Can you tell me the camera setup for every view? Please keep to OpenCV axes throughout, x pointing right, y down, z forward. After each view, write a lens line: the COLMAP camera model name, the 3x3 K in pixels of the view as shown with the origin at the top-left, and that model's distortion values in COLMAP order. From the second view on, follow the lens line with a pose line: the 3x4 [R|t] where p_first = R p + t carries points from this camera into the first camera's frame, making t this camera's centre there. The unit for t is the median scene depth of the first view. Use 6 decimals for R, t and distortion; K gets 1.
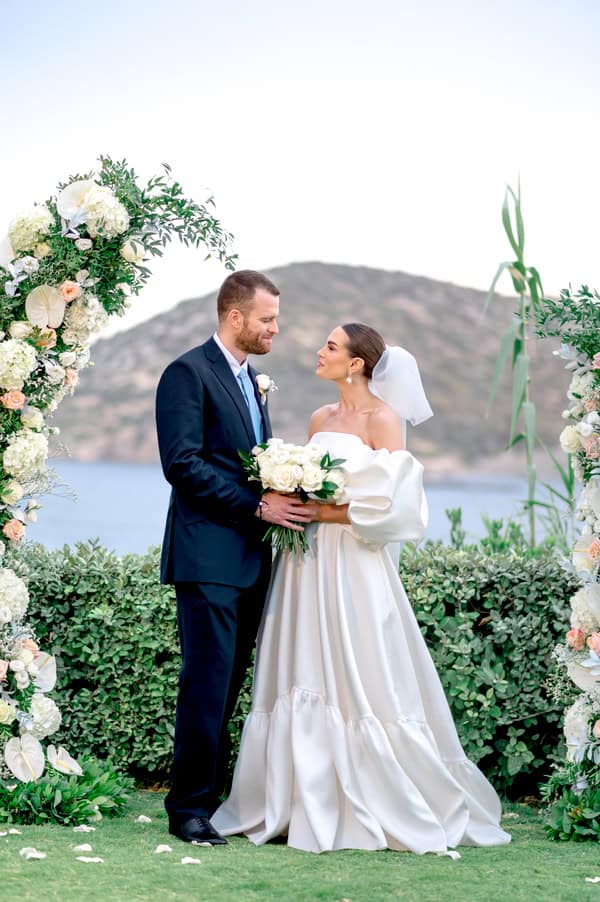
lens RADIAL K [[2374.0, 0, 300.0], [0, 2374.0, 451.0], [0, 0, 1]] dist [0.073133, -1.128352]
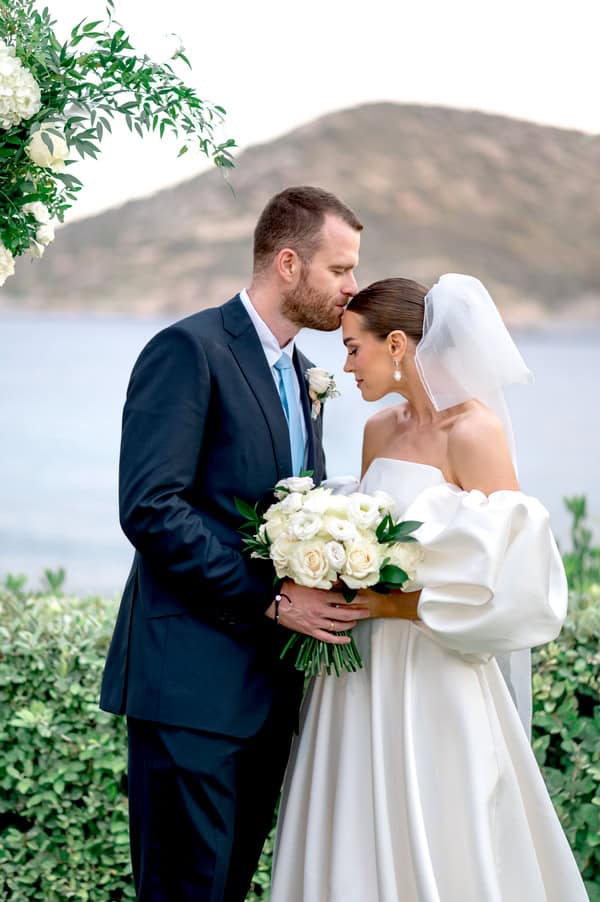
lens RADIAL K [[2374.0, 0, 300.0], [0, 2374.0, 451.0], [0, 0, 1]] dist [0.073133, -1.128352]
pose [[0.999329, -0.017280, -0.032306, 0.009225], [0.019467, 0.997451, 0.068645, -0.044616], [0.031037, -0.069228, 0.997118, 0.375405]]
